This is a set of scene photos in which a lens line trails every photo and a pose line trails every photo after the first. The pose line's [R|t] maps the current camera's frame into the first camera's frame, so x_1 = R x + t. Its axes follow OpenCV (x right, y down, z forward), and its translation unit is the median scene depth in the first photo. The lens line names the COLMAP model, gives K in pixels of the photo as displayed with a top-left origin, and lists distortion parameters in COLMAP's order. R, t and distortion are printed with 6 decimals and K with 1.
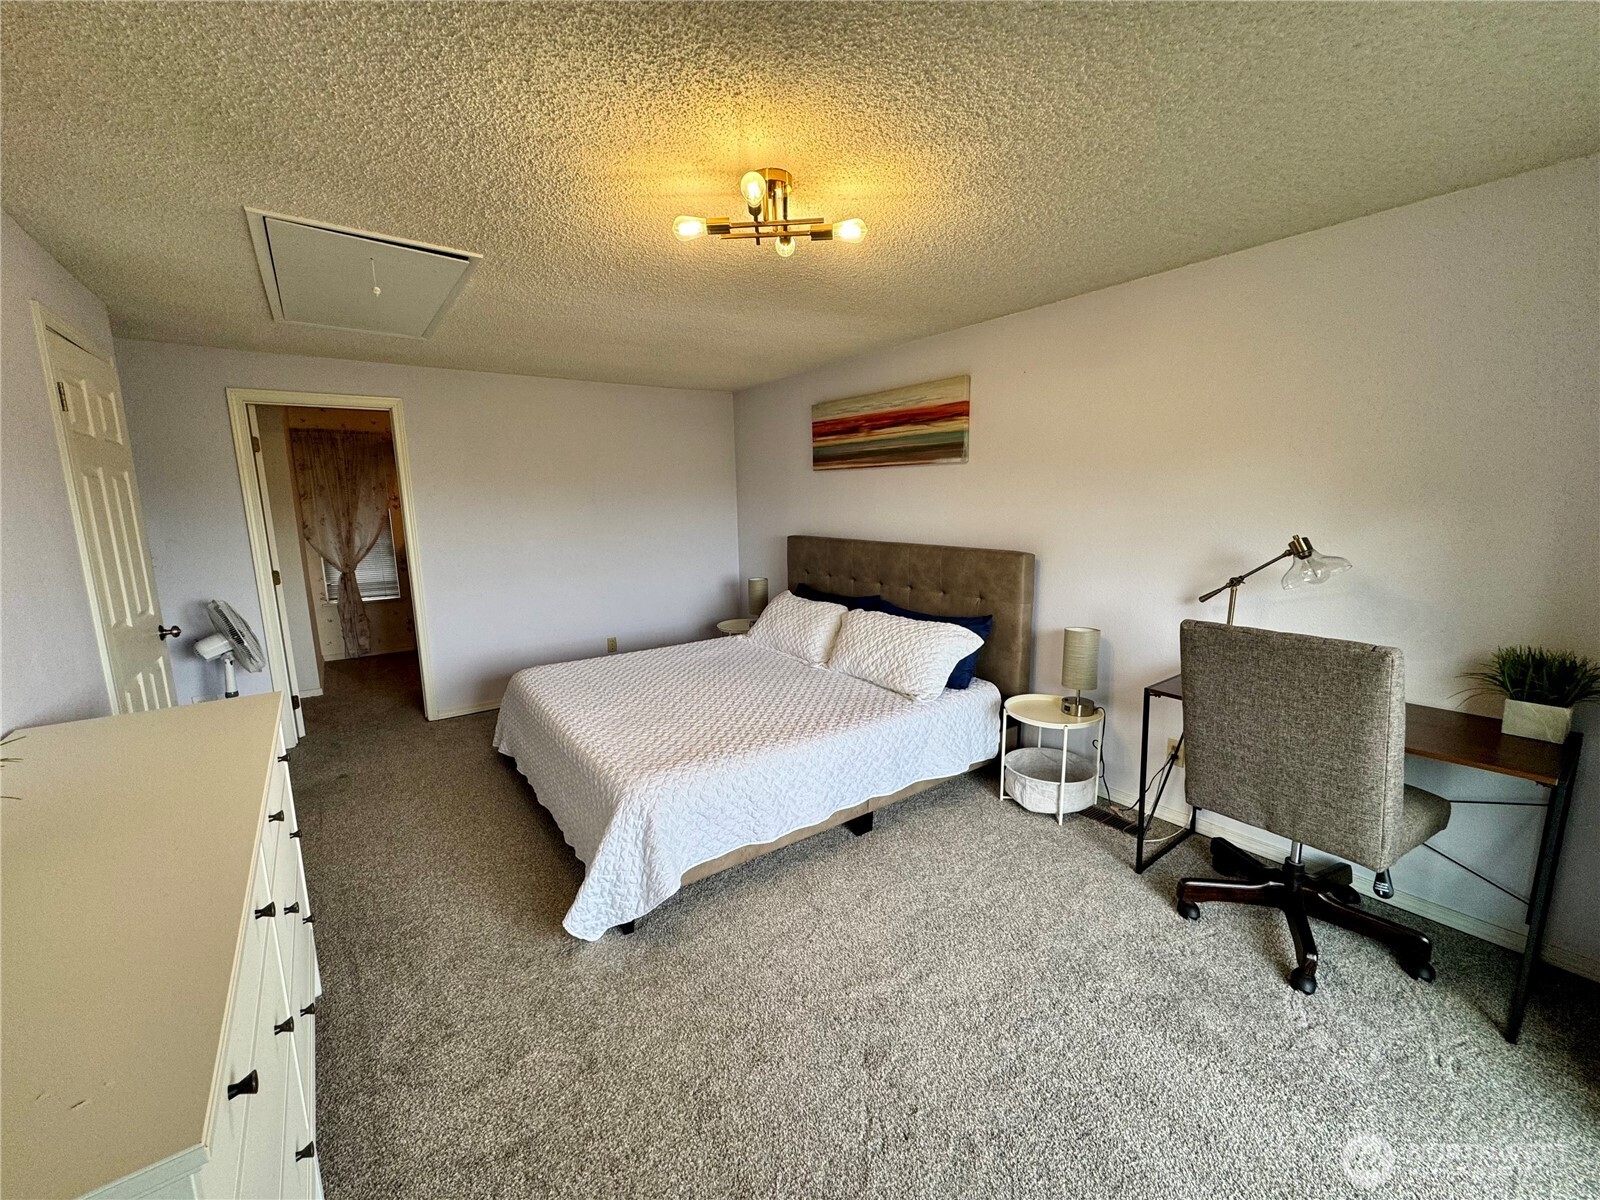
lens RADIAL K [[636.4, 0, 804.2], [0, 636.4, 604.2], [0, 0, 1]] dist [-0.002031, -0.000496]
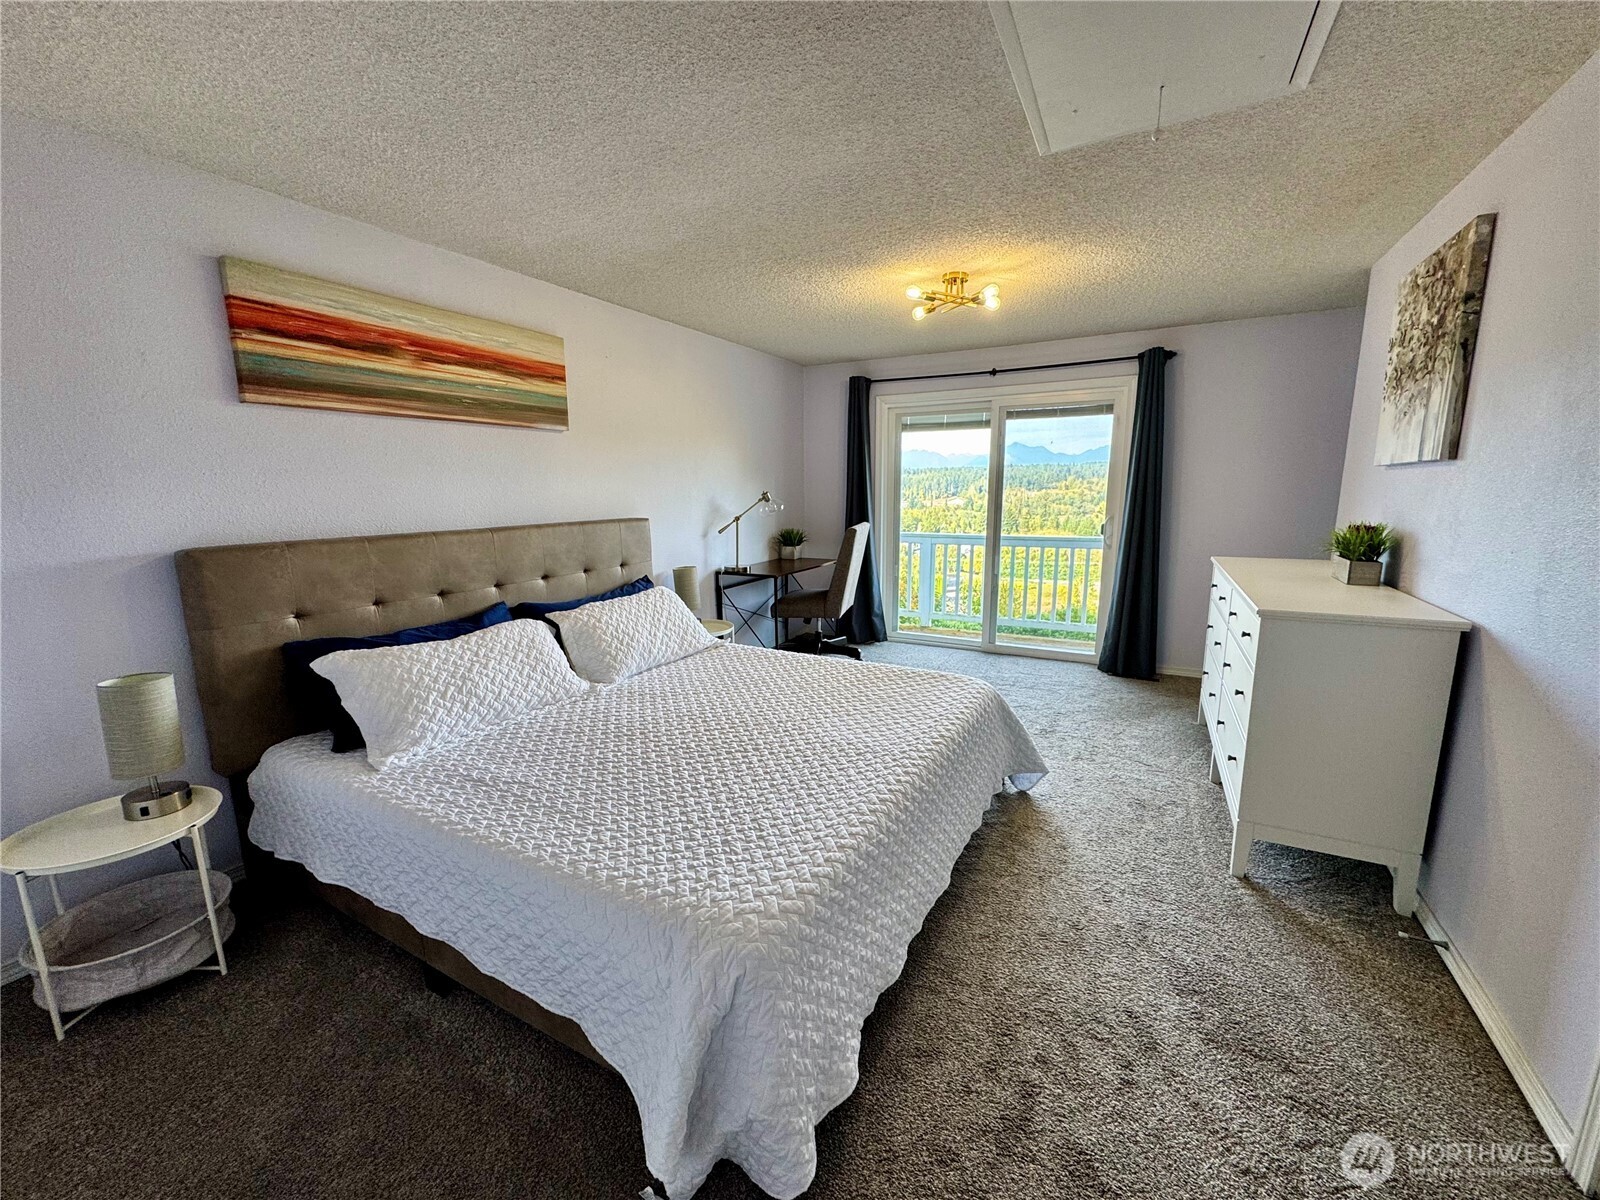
lens RADIAL K [[636.4, 0, 801.0], [0, 636.4, 598.8], [0, 0, 1]] dist [-0.002031, -0.000496]
pose [[-0.417207, -0.161381, 0.894368, -0.680305], [0.150132, 0.958348, 0.242960, -0.143944], [-0.896325, 0.235638, -0.375601, 0.973349]]
